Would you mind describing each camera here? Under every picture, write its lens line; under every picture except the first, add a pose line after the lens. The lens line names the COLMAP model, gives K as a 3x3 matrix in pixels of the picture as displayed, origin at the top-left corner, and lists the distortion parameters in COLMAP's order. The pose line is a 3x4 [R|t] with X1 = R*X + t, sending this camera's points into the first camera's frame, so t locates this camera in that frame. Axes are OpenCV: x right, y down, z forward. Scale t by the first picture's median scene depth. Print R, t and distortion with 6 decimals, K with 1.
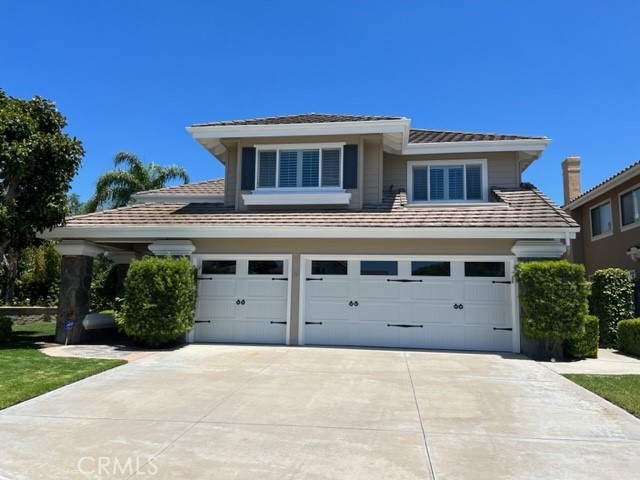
lens RADIAL K [[485.6, 0, 320.5], [0, 485.6, 239.3], [0, 0, 1]] dist [0.042669, -0.023635]
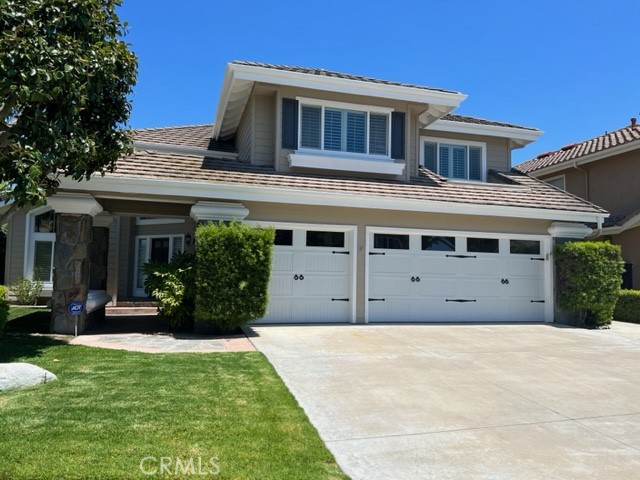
lens RADIAL K [[485.6, 0, 319.8], [0, 485.6, 243.3], [0, 0, 1]] dist [0.042669, -0.023635]
pose [[0.910829, 0.026261, 0.411947, -0.487404], [-0.056200, 0.996571, 0.060729, 0.011774], [-0.408940, -0.078465, 0.909182, 0.187502]]
